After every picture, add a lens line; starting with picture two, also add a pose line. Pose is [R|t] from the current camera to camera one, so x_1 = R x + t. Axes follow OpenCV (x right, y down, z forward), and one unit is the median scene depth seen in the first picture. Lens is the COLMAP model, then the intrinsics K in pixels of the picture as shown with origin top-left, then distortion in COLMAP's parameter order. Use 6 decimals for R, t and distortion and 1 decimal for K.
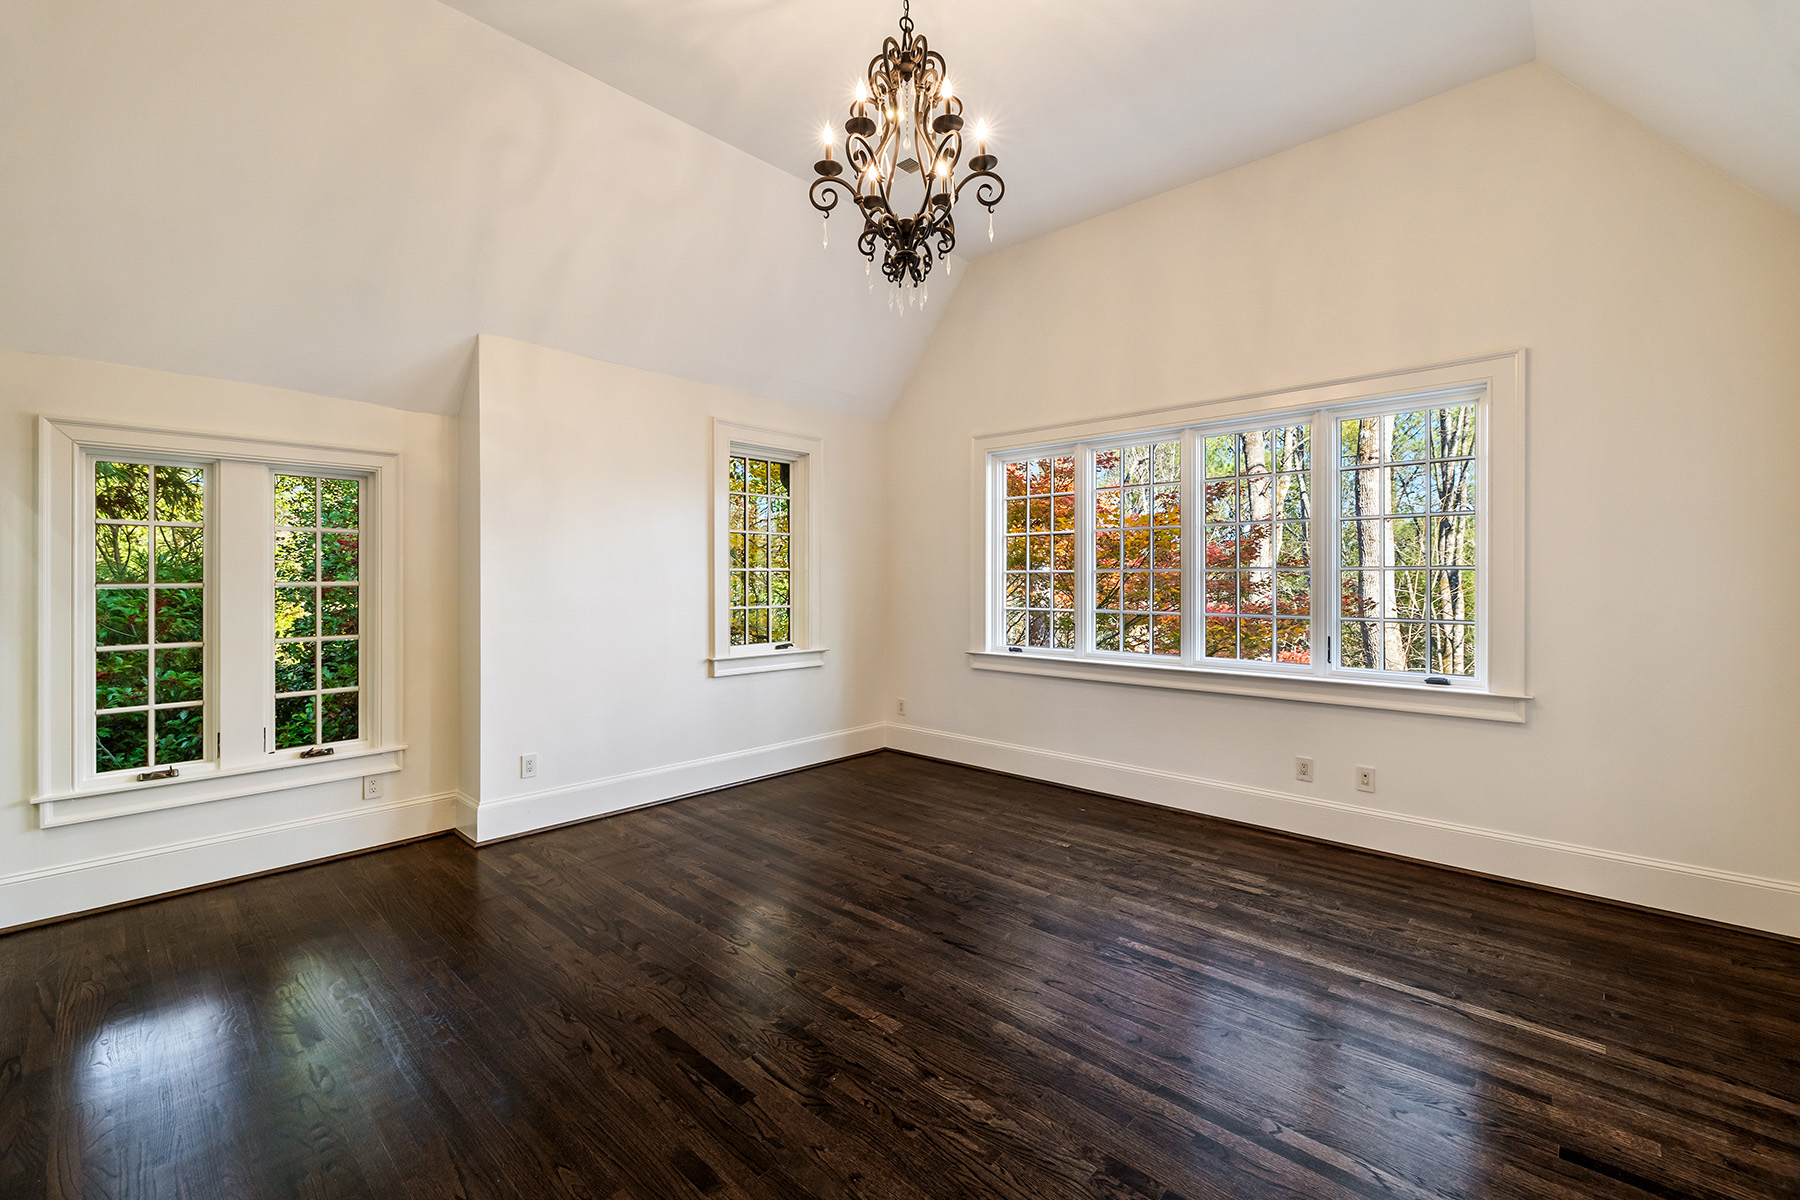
lens RADIAL K [[761.7, 0, 909.3], [0, 761.7, 596.0], [0, 0, 1]] dist [-0.003911, -0.000338]
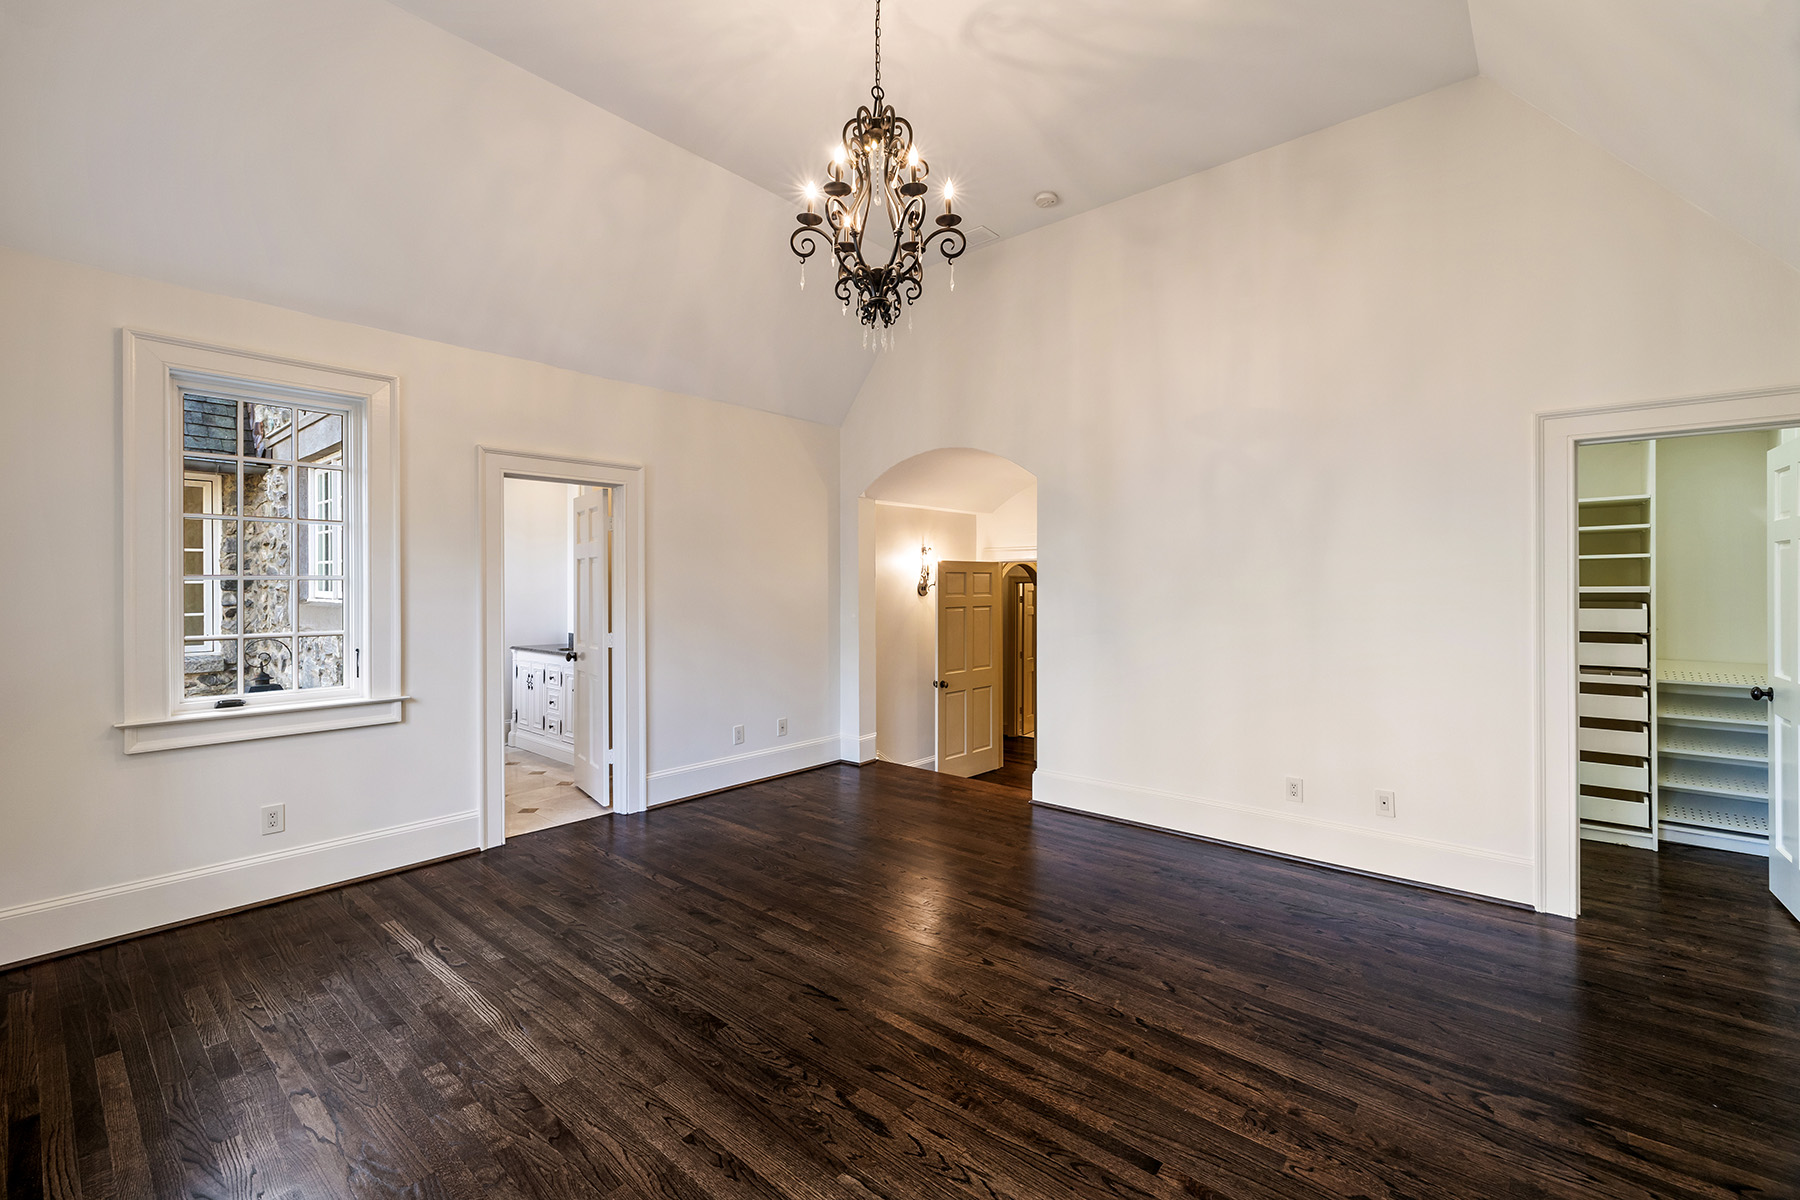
lens RADIAL K [[761.7, 0, 902.7], [0, 761.7, 592.4], [0, 0, 1]] dist [-0.003911, -0.000338]
pose [[-0.999628, 0.002217, -0.027186, -0.007834], [0.001286, 0.999414, 0.034208, -0.051429], [0.027246, 0.034161, -0.999045, 1.835590]]
